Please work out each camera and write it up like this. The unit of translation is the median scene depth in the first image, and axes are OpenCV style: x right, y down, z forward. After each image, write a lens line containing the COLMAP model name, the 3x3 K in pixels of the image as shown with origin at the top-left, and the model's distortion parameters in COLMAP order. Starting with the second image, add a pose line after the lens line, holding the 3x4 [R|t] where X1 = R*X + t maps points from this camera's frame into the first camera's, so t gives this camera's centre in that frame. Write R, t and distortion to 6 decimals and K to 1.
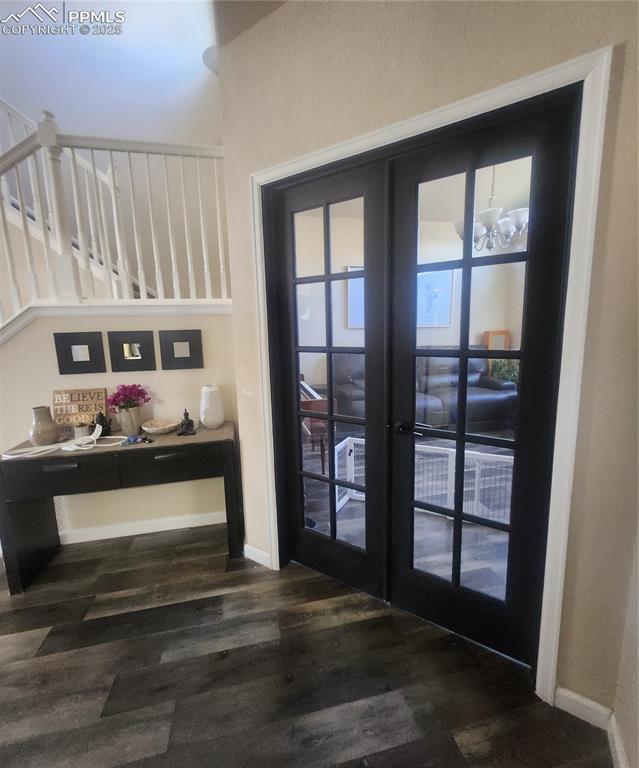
lens RADIAL K [[324.2, 0, 319.9], [0, 324.2, 375.7], [0, 0, 1]] dist [-0.014008, -0.000219]
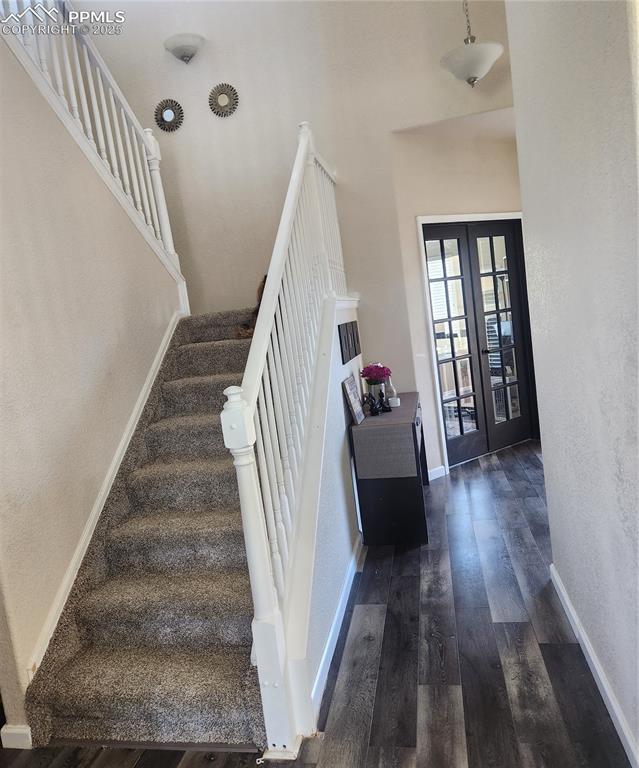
lens RADIAL K [[583.3, 0, 319.3], [0, 583.3, 385.6], [0, 0, 1]] dist [0.068878, -0.066551]
pose [[0.395041, -0.136386, 0.908483, -2.648591], [0.239488, 0.970013, 0.041485, -0.029278], [-0.886898, 0.201183, 0.415857, 0.332613]]
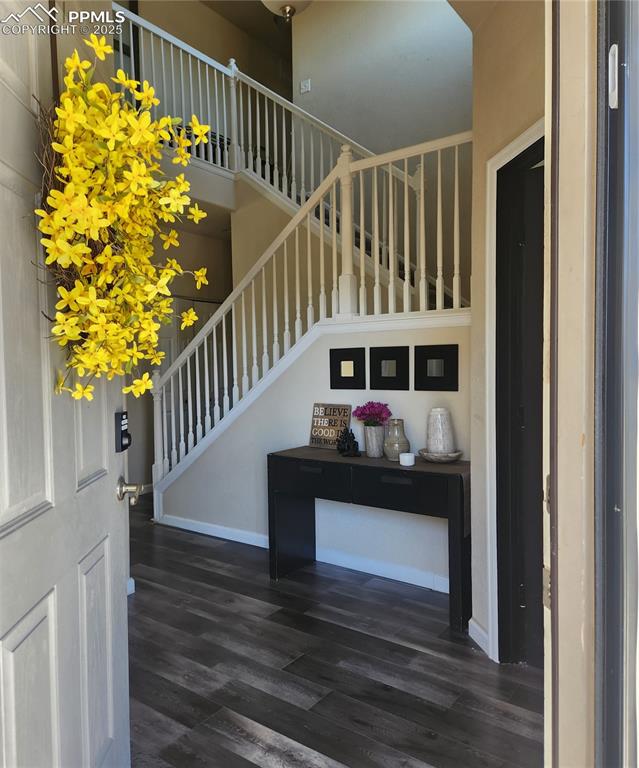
lens RADIAL K [[576.3, 0, 316.0], [0, 576.3, 382.4], [0, 0, 1]] dist [0.078223, -0.062200]
pose [[0.655293, 0.040377, -0.754295, 0.592216], [-0.092270, 0.995371, -0.026878, 0.031157], [0.749718, 0.087211, 0.655986, -0.261531]]
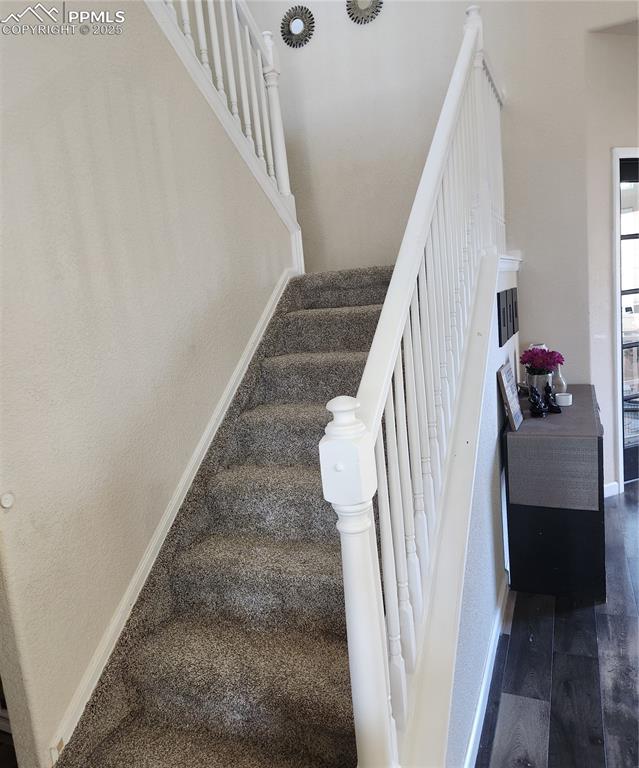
lens RADIAL K [[583.3, 0, 319.3], [0, 583.3, 385.6], [0, 0, 1]] dist [0.068878, -0.066551]
pose [[0.581752, -0.157537, 0.797964, -2.273438], [0.186054, 0.980826, 0.057997, -0.070411], [-0.791801, 0.114725, 0.599908, 0.549486]]
